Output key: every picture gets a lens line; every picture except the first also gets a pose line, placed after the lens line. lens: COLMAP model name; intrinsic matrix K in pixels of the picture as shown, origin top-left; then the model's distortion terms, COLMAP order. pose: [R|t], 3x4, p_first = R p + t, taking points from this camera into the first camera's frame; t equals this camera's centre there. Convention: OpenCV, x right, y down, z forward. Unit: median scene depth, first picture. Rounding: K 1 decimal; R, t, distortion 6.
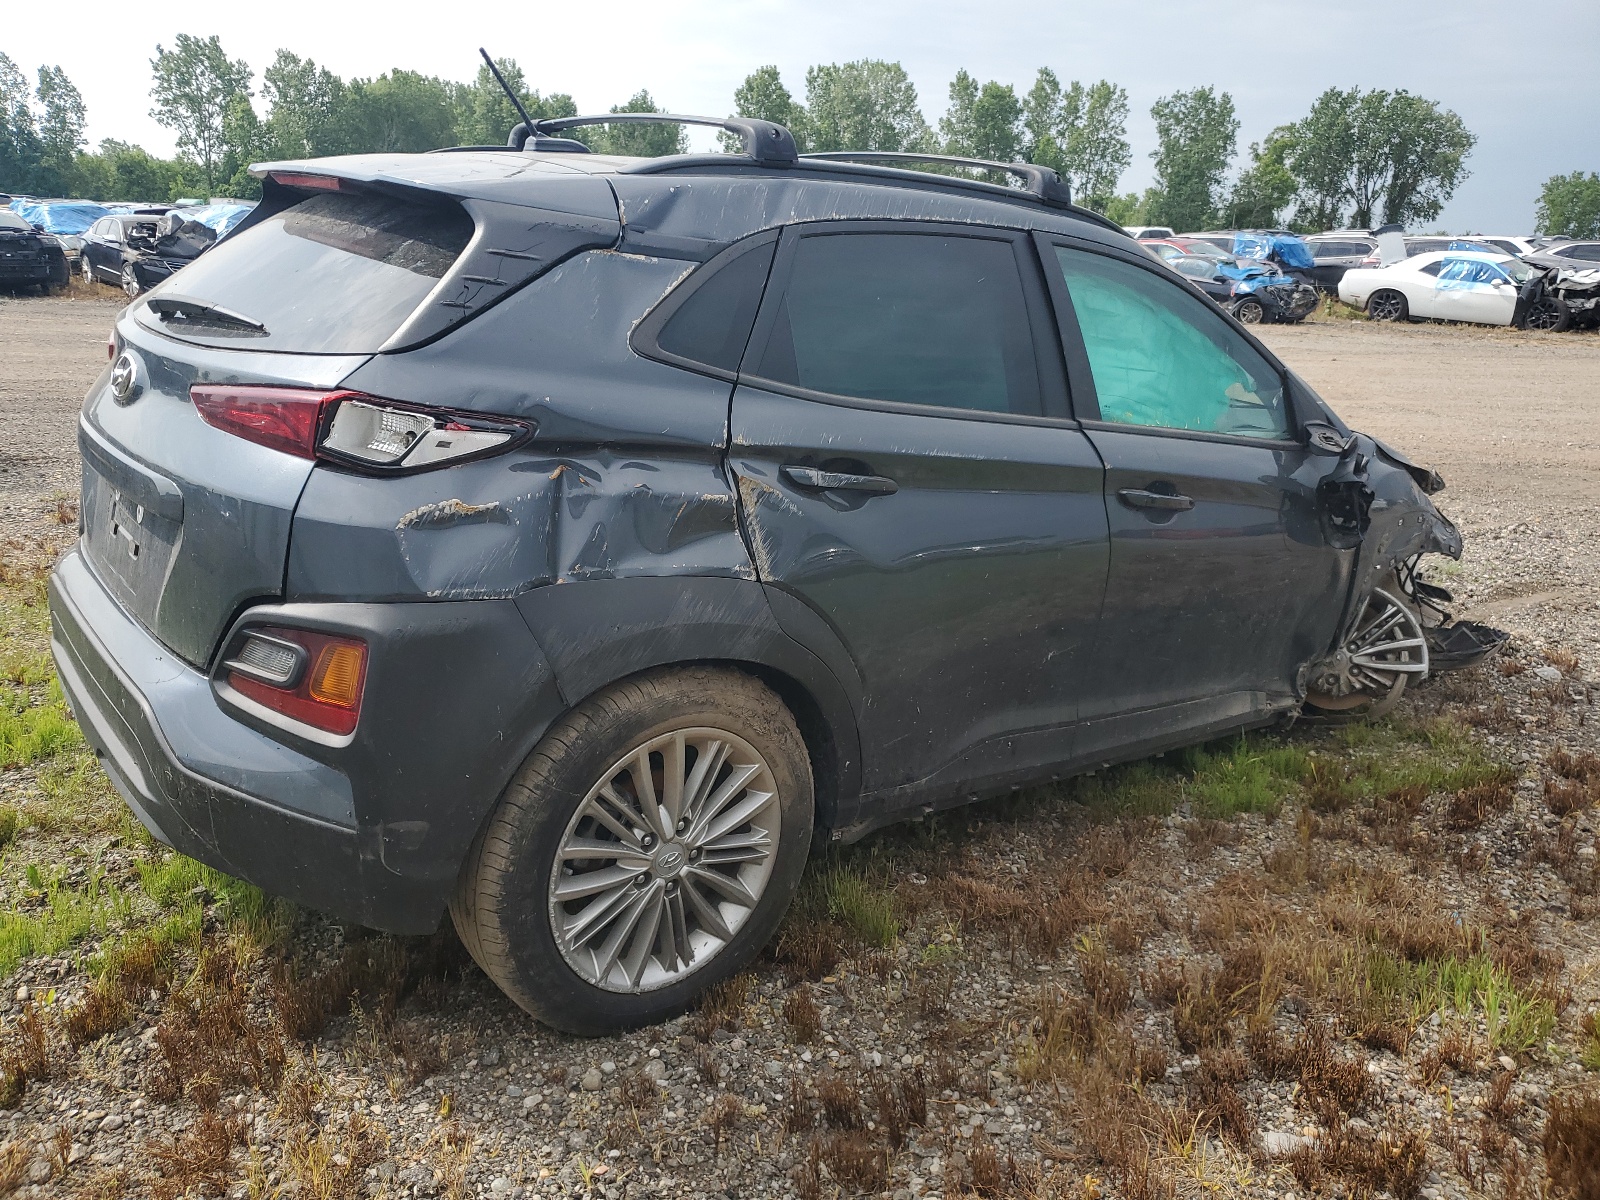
lens RADIAL K [[1177.6, 0, 793.8], [0, 1177.6, 595.6], [0, 0, 1]] dist [0.006583, 0.006447]
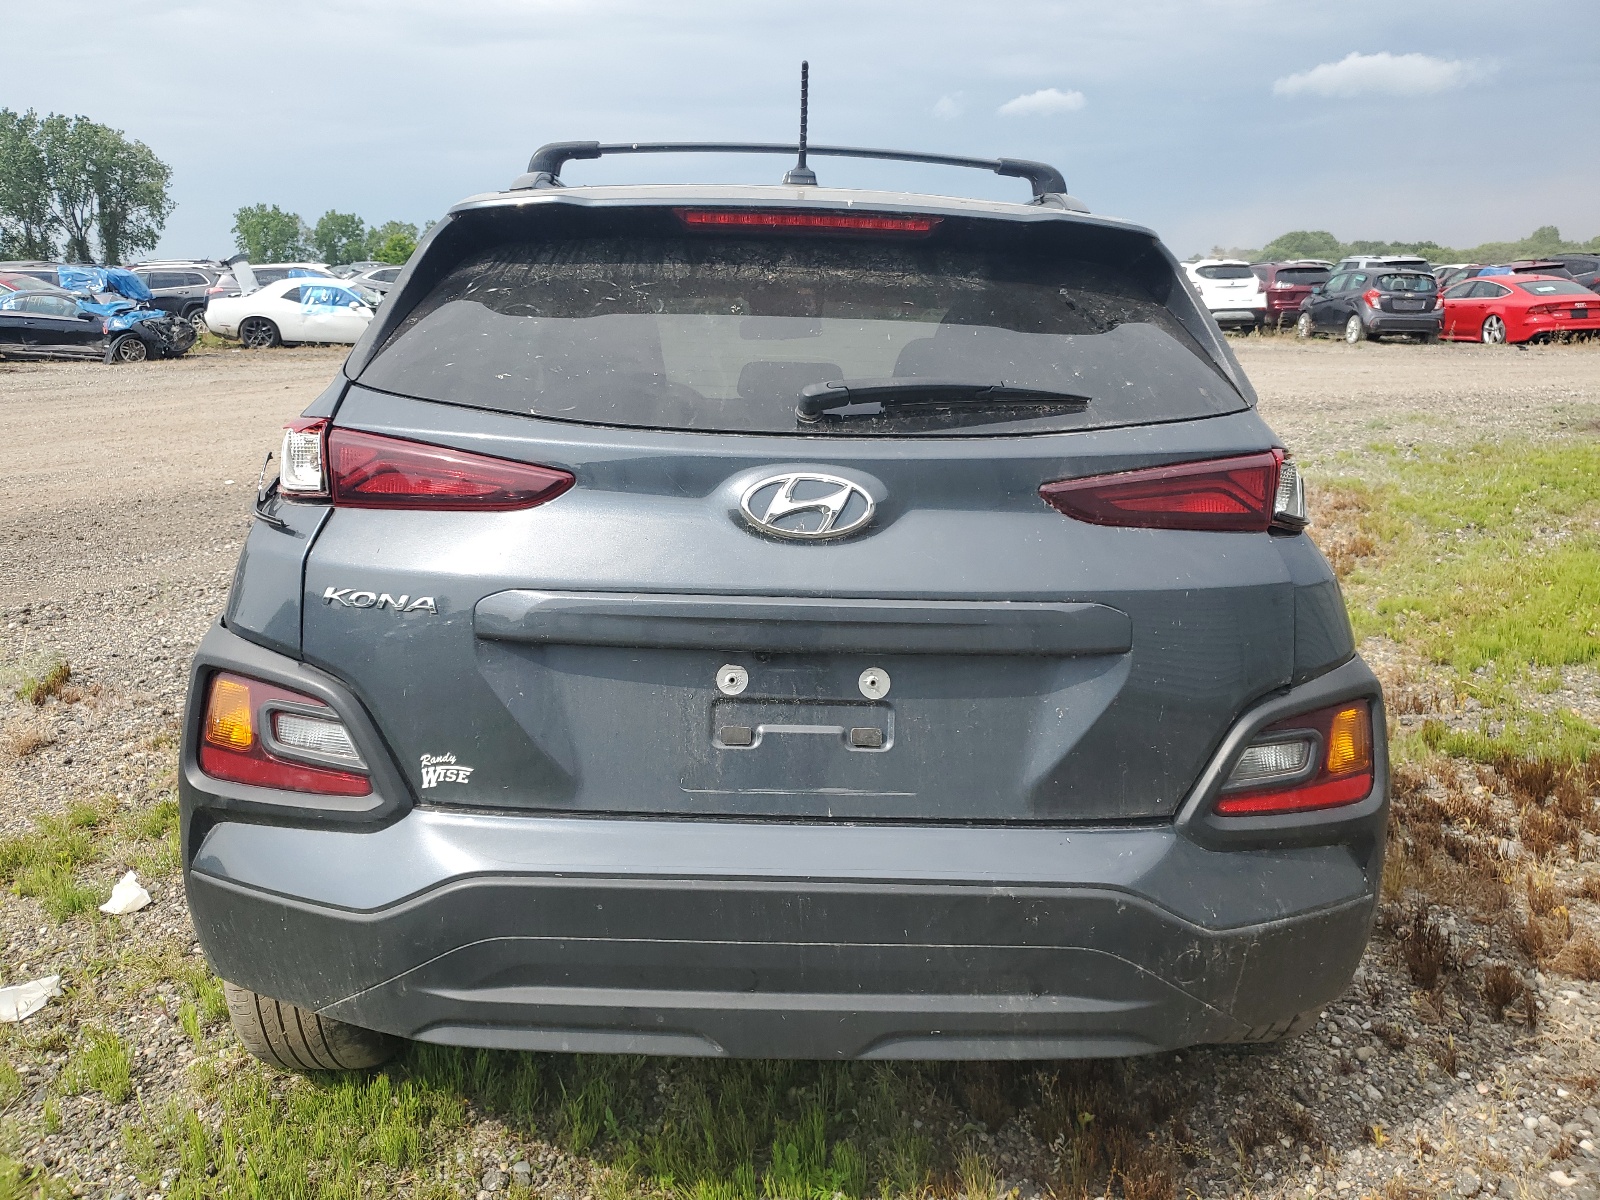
lens RADIAL K [[1177.6, 0, 793.8], [0, 1177.6, 595.6], [0, 0, 1]] dist [0.006583, 0.006447]
pose [[0.553510, -0.248073, 0.795039, -0.094759], [0.265401, 0.957380, 0.113955, -0.018110], [-0.789424, 0.147929, 0.595758, 0.050048]]
